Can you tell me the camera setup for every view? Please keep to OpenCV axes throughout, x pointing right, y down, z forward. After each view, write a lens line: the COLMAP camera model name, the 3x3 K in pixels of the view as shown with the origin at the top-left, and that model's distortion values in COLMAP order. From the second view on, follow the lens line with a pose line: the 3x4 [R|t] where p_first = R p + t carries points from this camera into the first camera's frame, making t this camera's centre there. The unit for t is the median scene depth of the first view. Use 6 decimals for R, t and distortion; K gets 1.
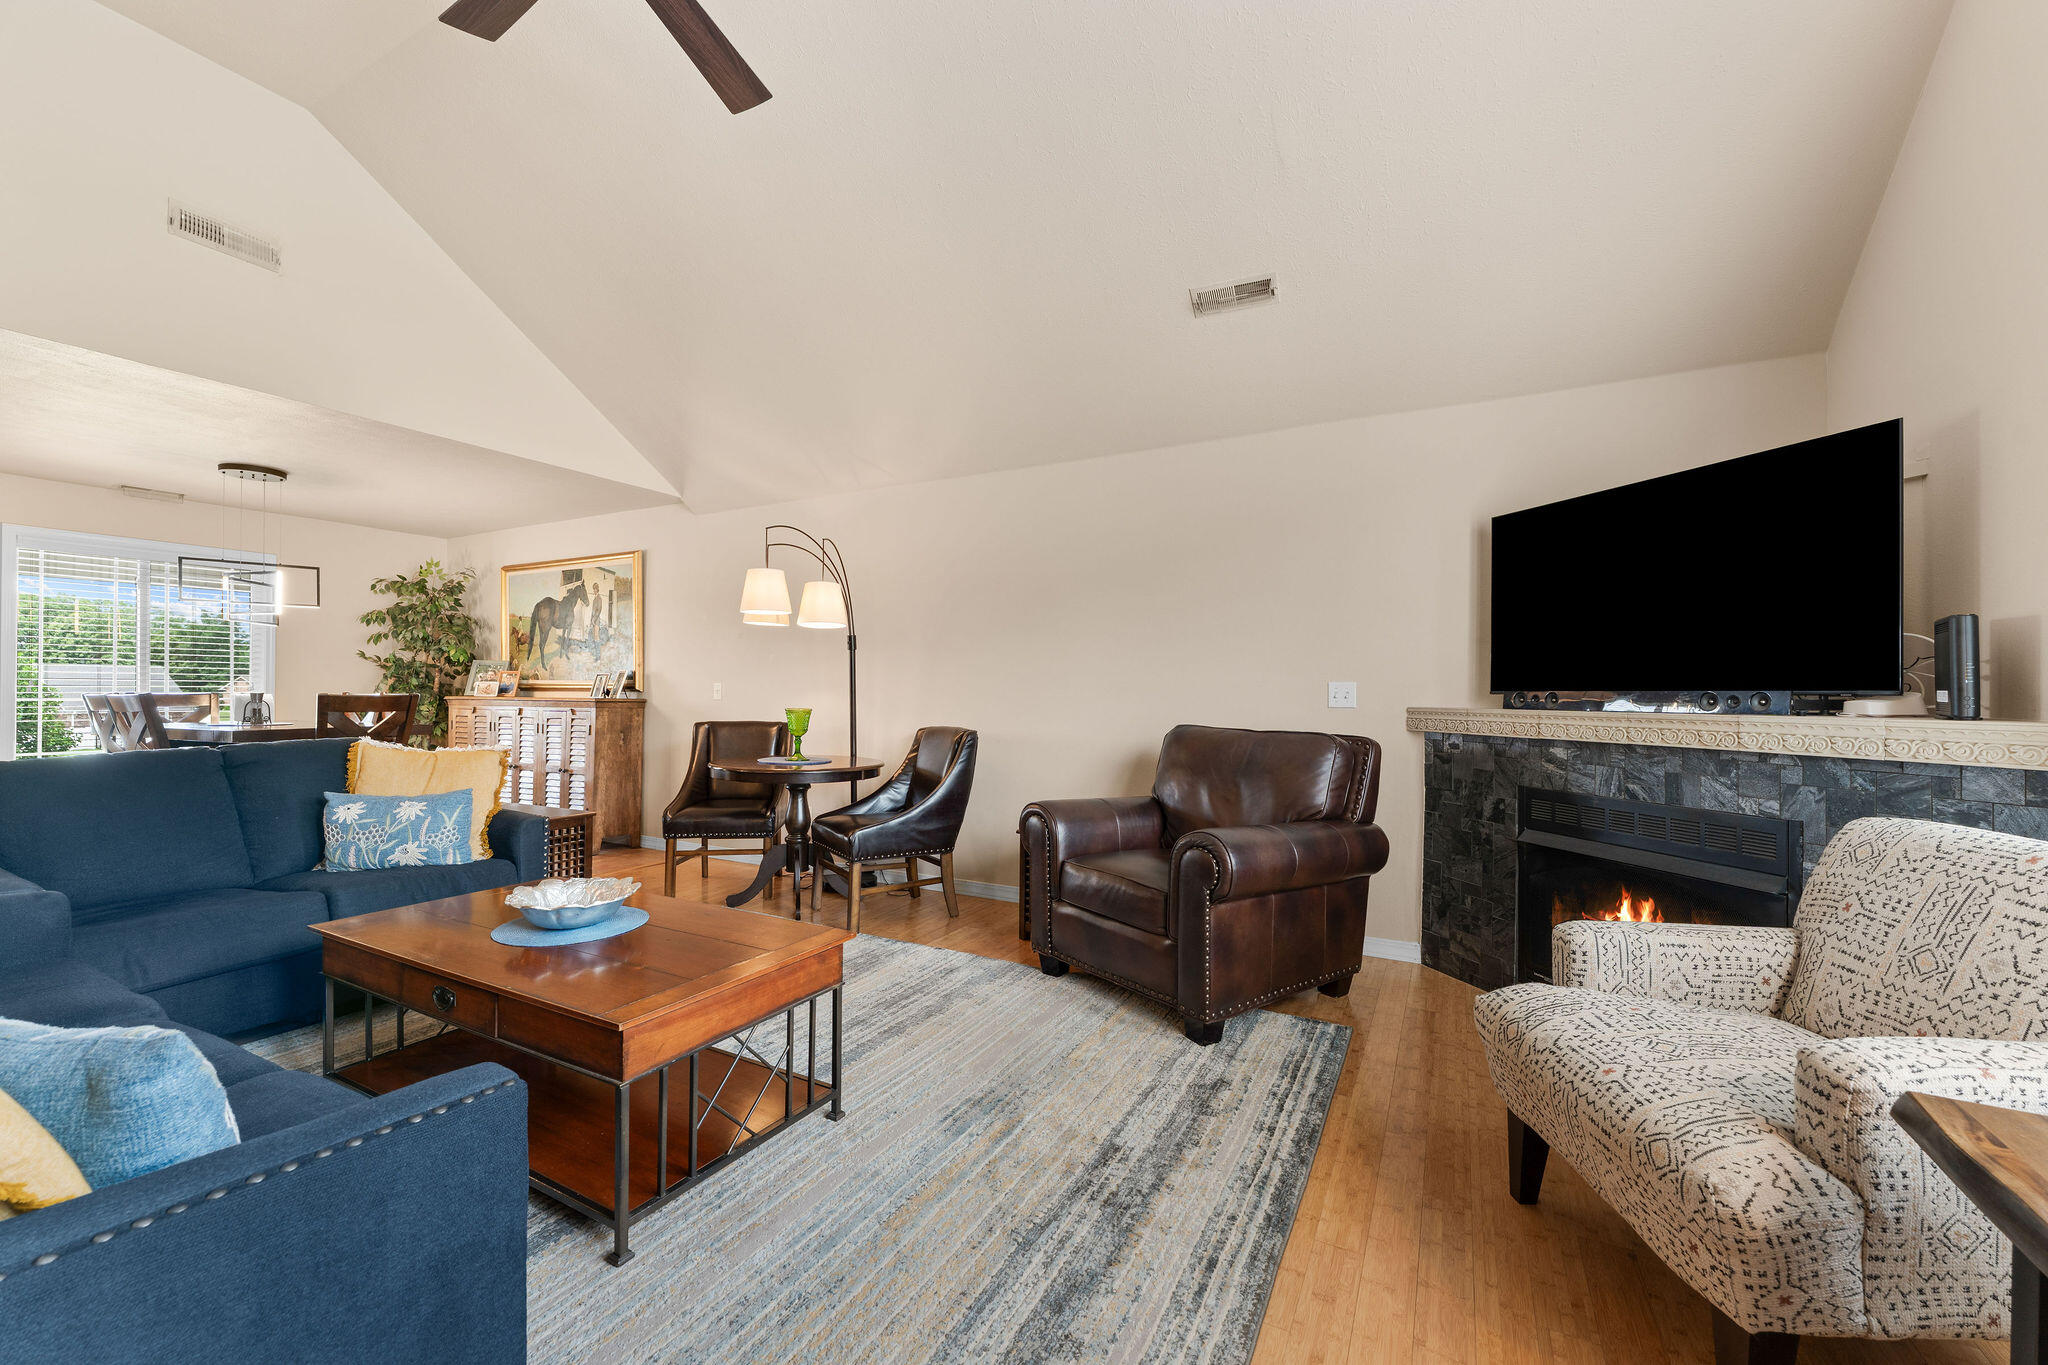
lens RADIAL K [[811.9, 0, 1016.2], [0, 811.9, 688.0], [0, 0, 1]] dist [-0.000501, -0.000447]
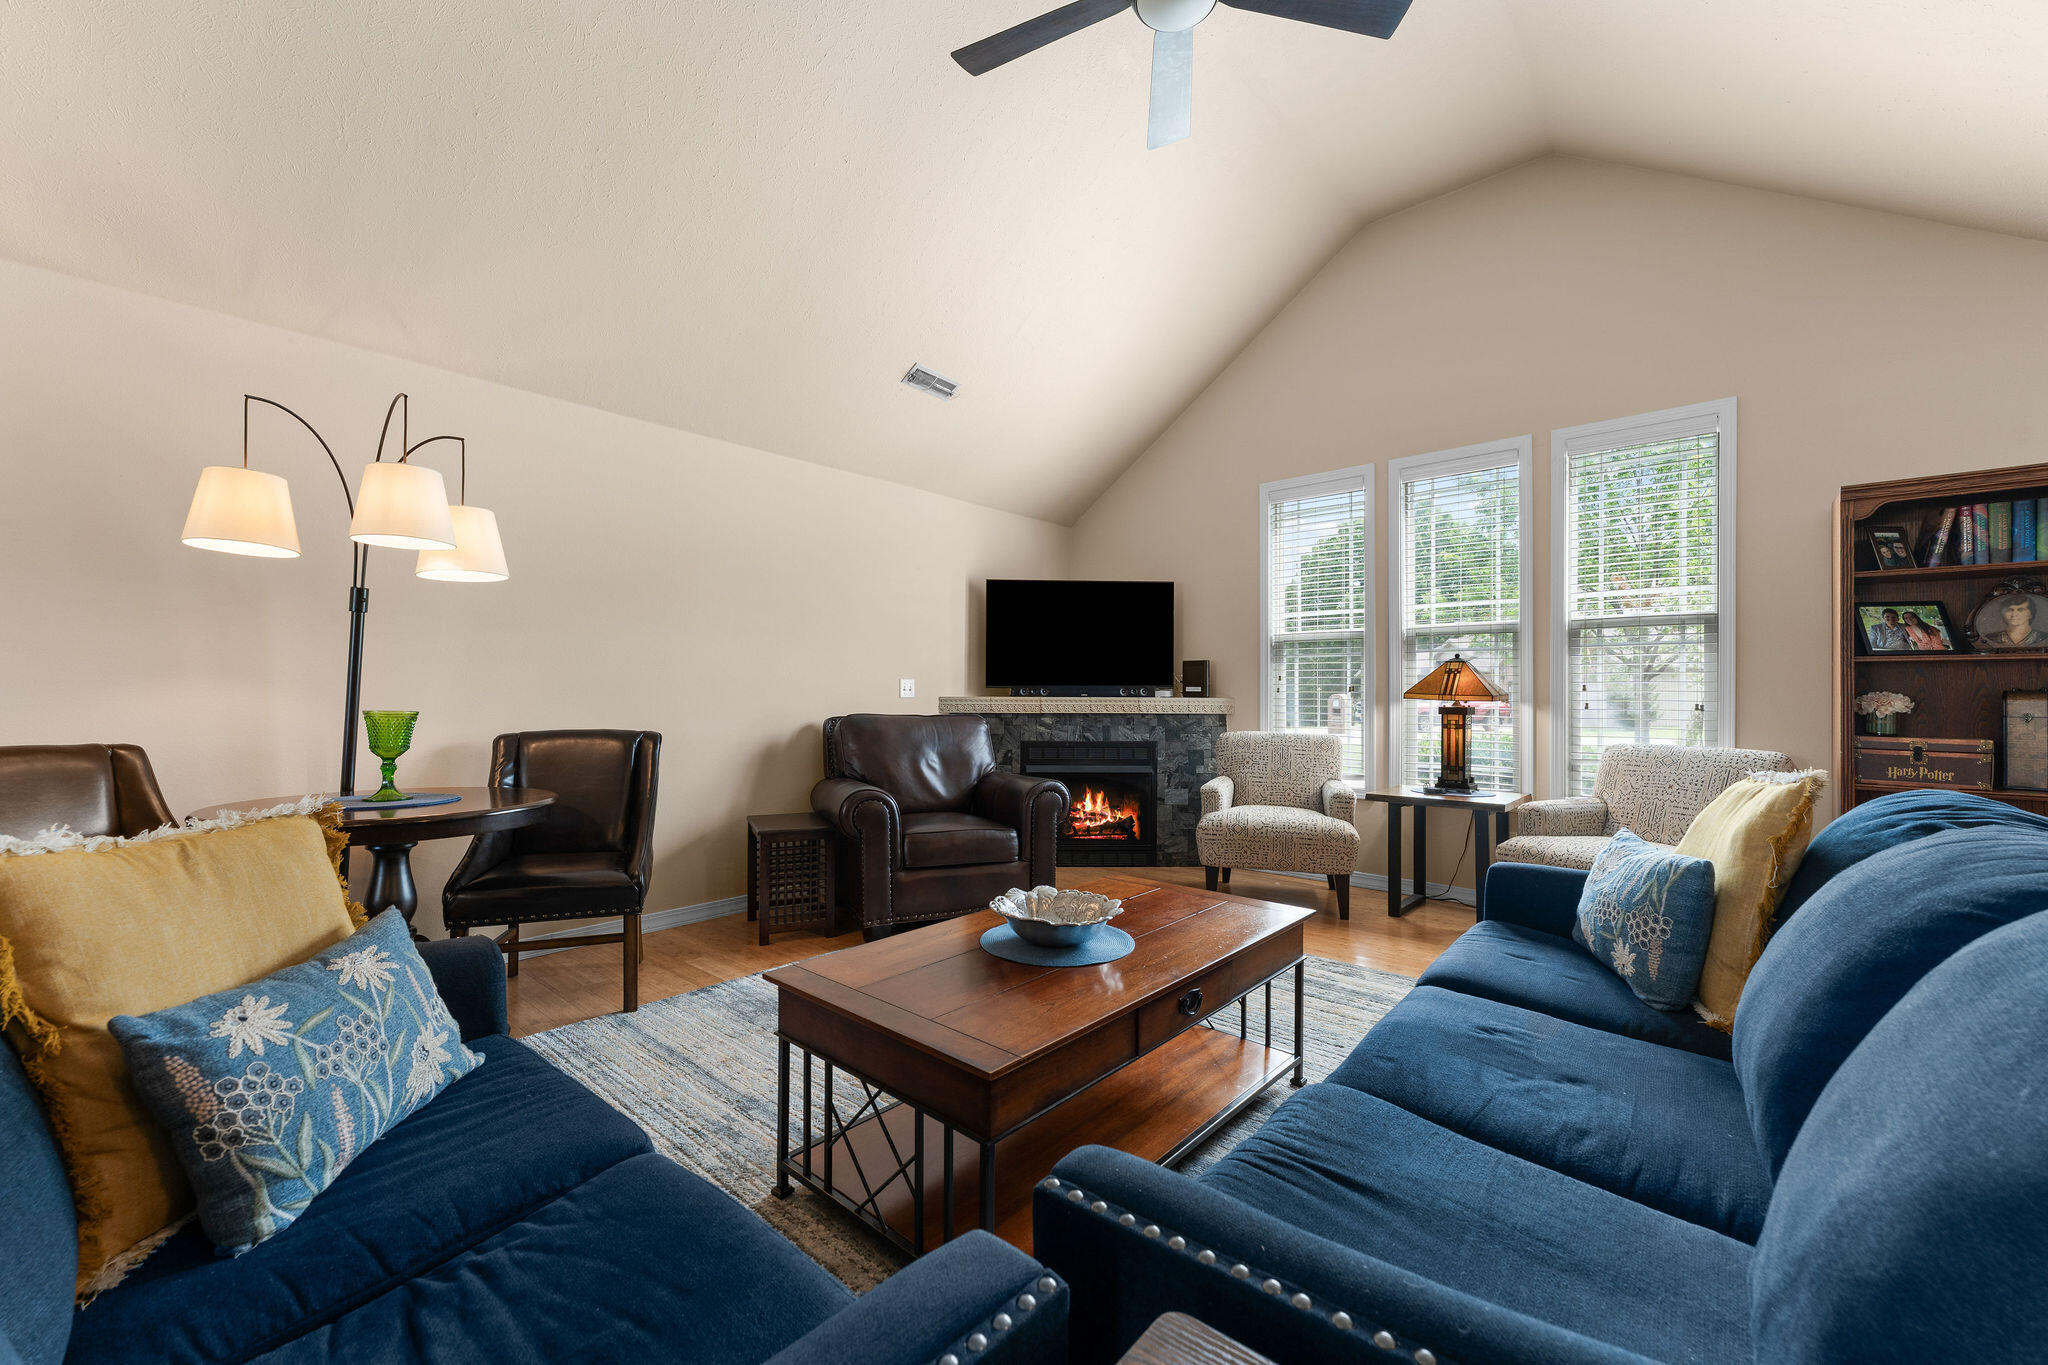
lens RADIAL K [[811.9, 0, 1019.0], [0, 811.9, 687.5], [0, 0, 1]] dist [-0.000501, -0.000447]
pose [[0.224005, 0.001540, 0.974587, -0.673025], [-0.009119, 0.999958, 0.000516, 0.003476], [-0.974545, -0.009003, 0.224009, 0.390320]]
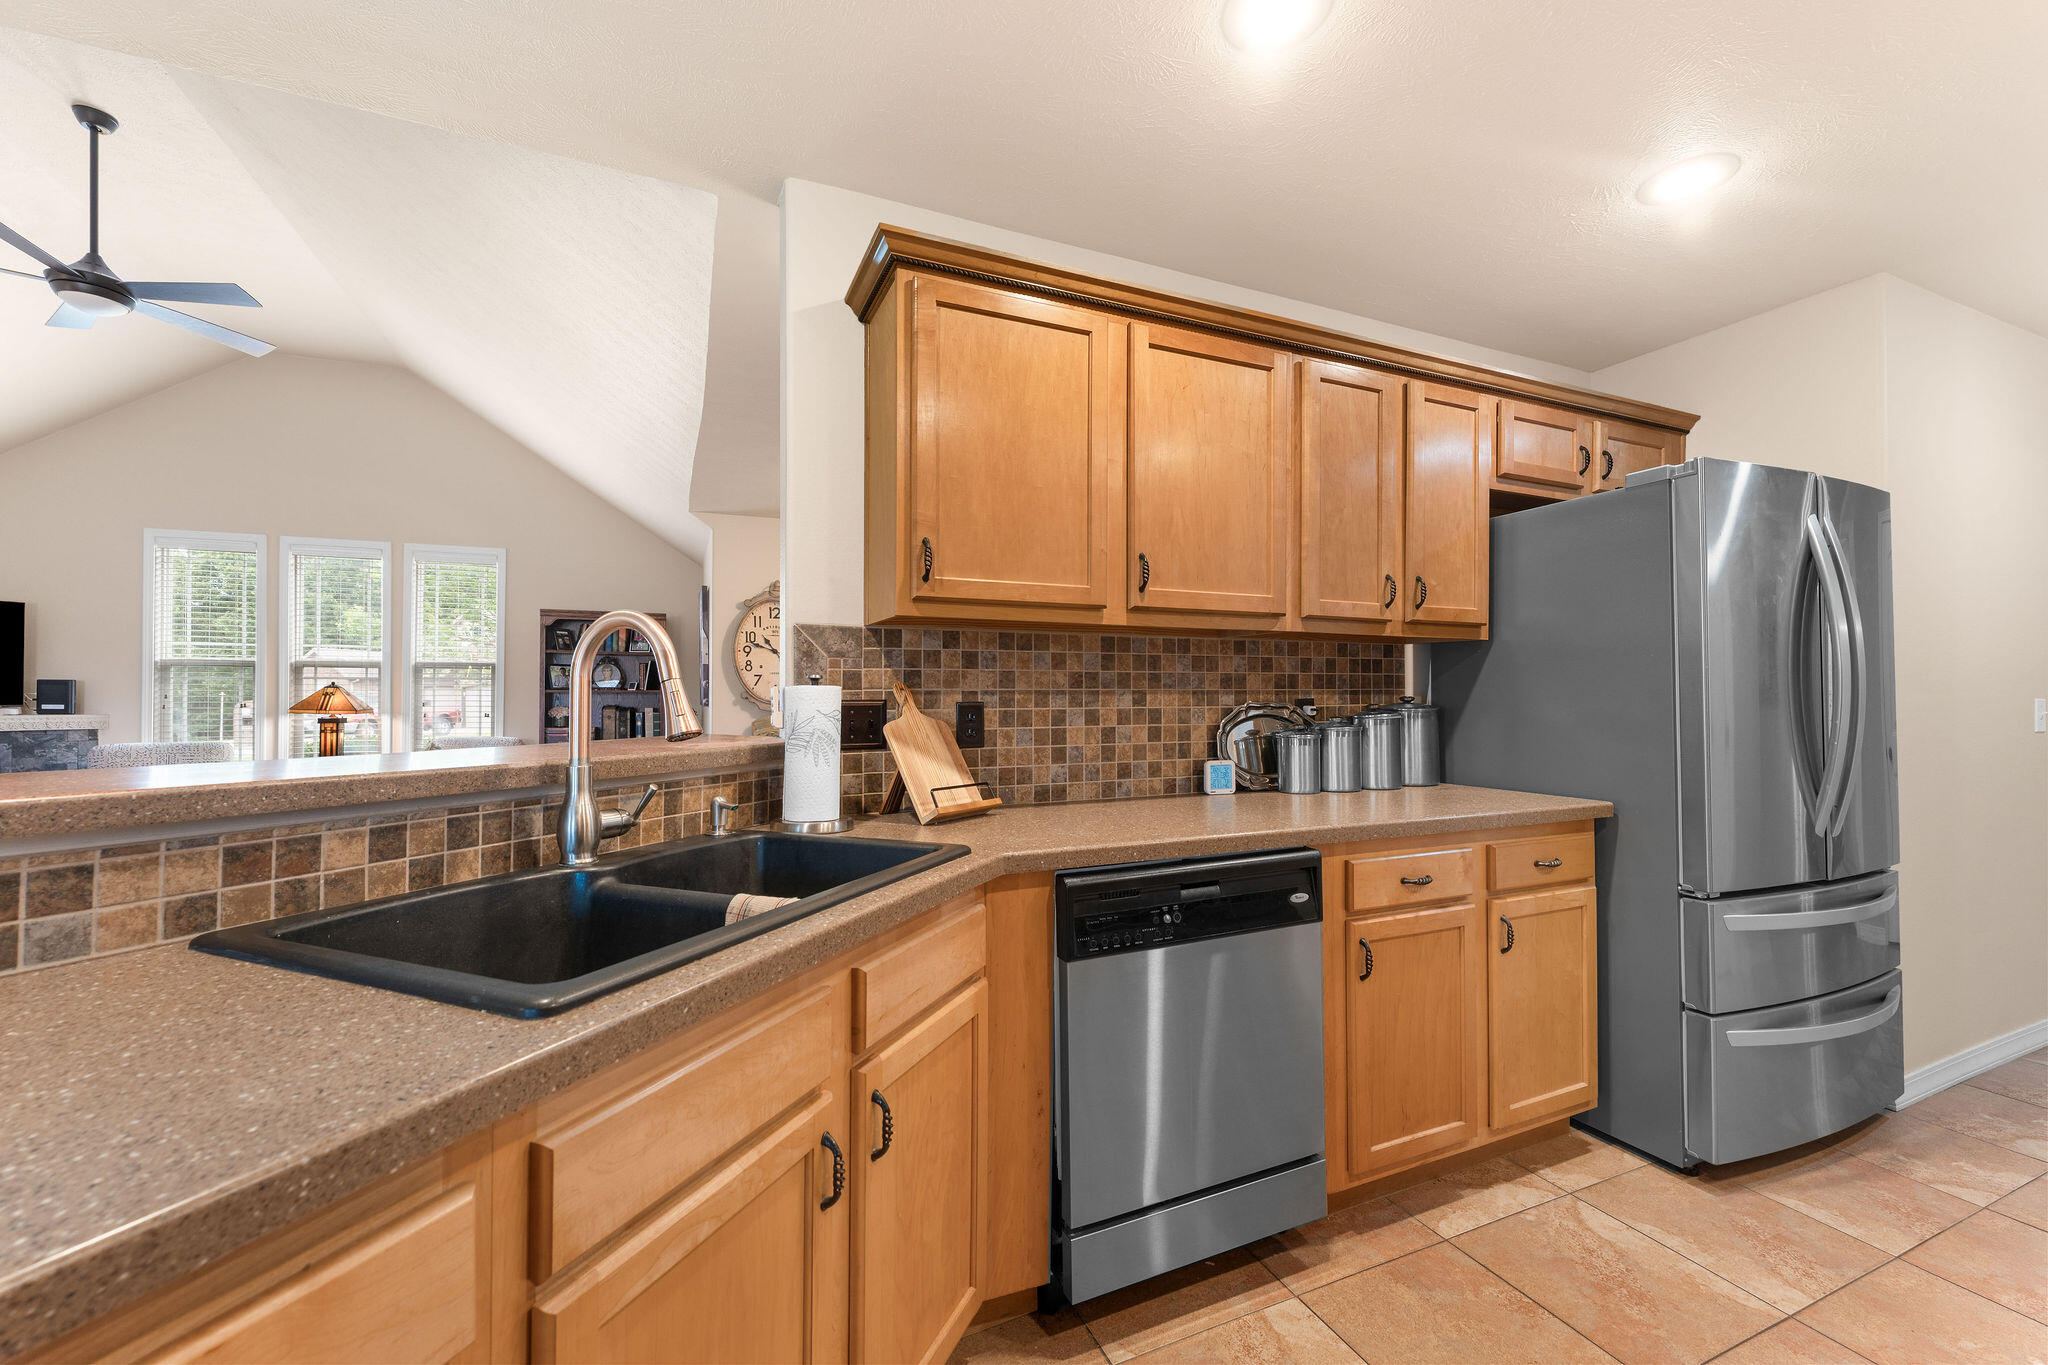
lens RADIAL K [[811.9, 0, 1017.5], [0, 811.9, 687.3], [0, 0, 1]] dist [-0.000501, -0.000447]
pose [[-0.785621, 0.003737, 0.618697, -1.361923], [-0.008176, 0.999832, -0.016421, -0.016020], [-0.618654, -0.017959, -0.785458, 0.465063]]
